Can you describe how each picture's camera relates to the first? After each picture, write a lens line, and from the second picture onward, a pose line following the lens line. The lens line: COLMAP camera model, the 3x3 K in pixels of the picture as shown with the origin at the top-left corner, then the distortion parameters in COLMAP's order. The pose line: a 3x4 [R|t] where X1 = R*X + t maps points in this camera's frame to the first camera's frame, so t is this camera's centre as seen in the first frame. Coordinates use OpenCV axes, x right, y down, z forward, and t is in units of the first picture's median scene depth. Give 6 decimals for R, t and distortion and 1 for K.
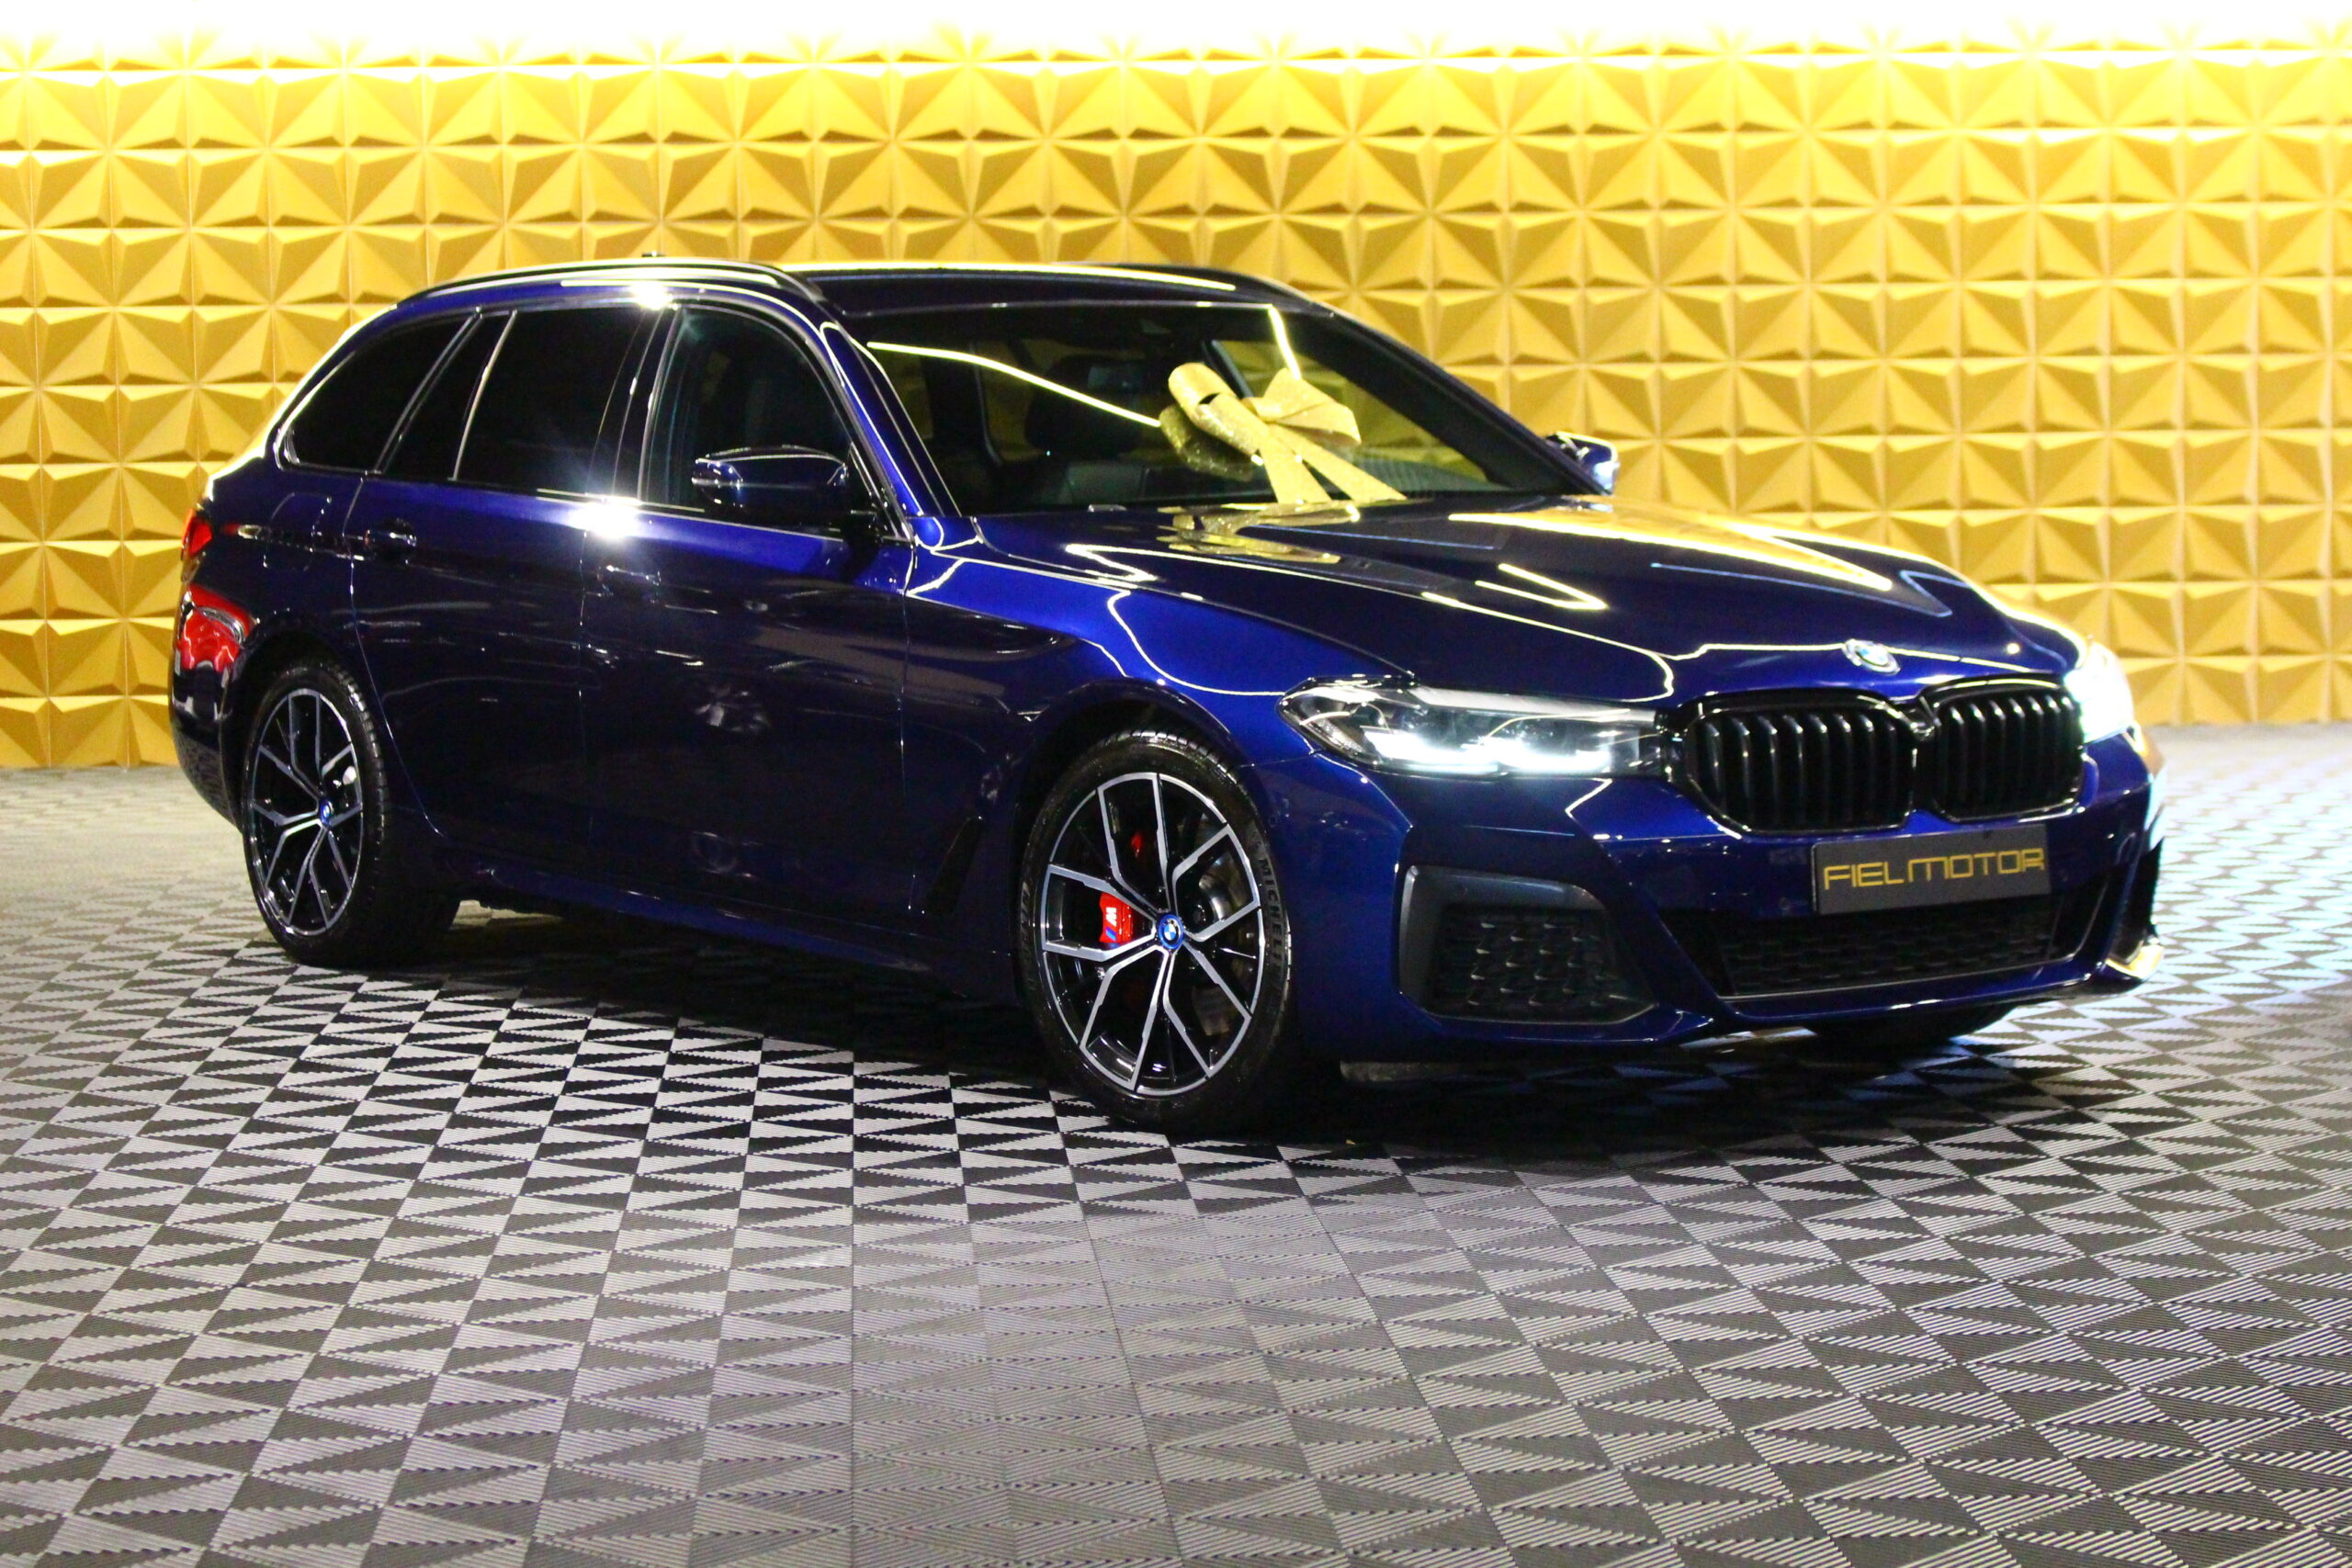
lens RADIAL K [[4894.9, 0, 1170.4], [0, 4894.9, 769.6], [0, 0, 1]] dist [-0.013818, 0.000000]
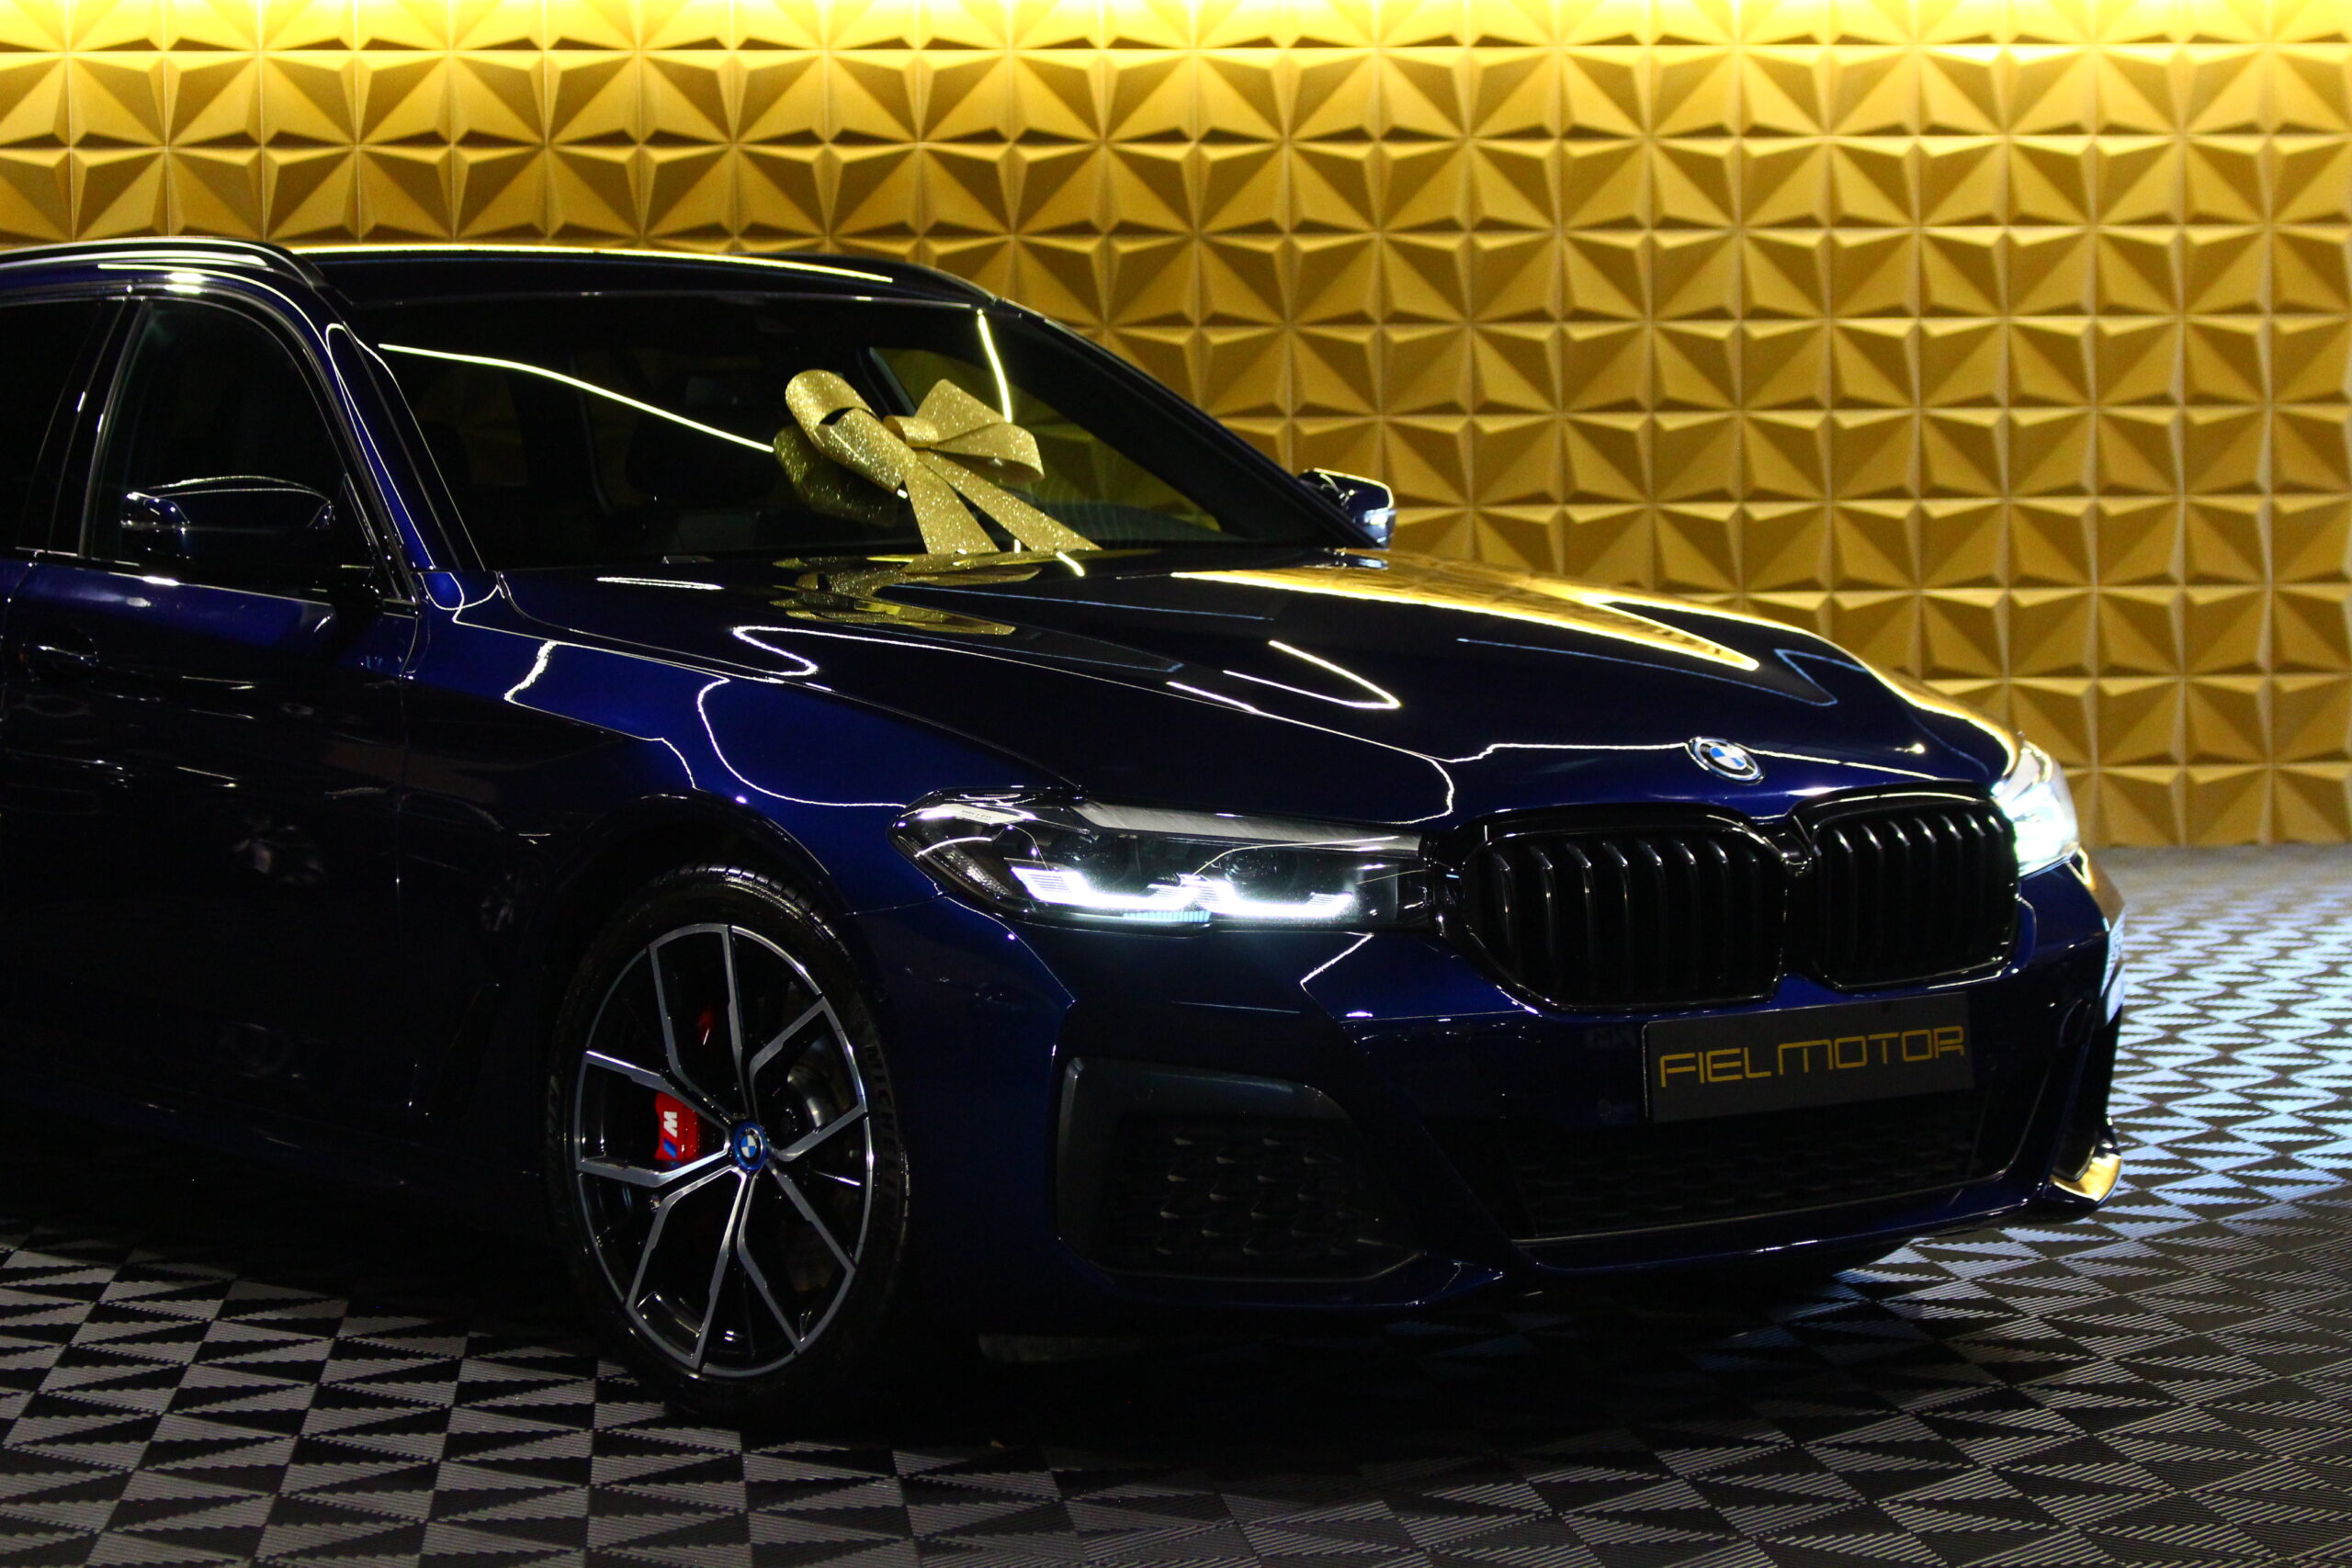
lens RADIAL K [[5146.4, 0, 1192.6], [0, 5146.4, 798.7], [0, 0, 1]] dist [-0.029440, 0.000000]
pose [[0.999263, -0.001581, 0.038353, 0.036047], [0.002268, 0.999838, -0.017876, -0.004042], [-0.038319, 0.017950, 0.999104, 0.247705]]
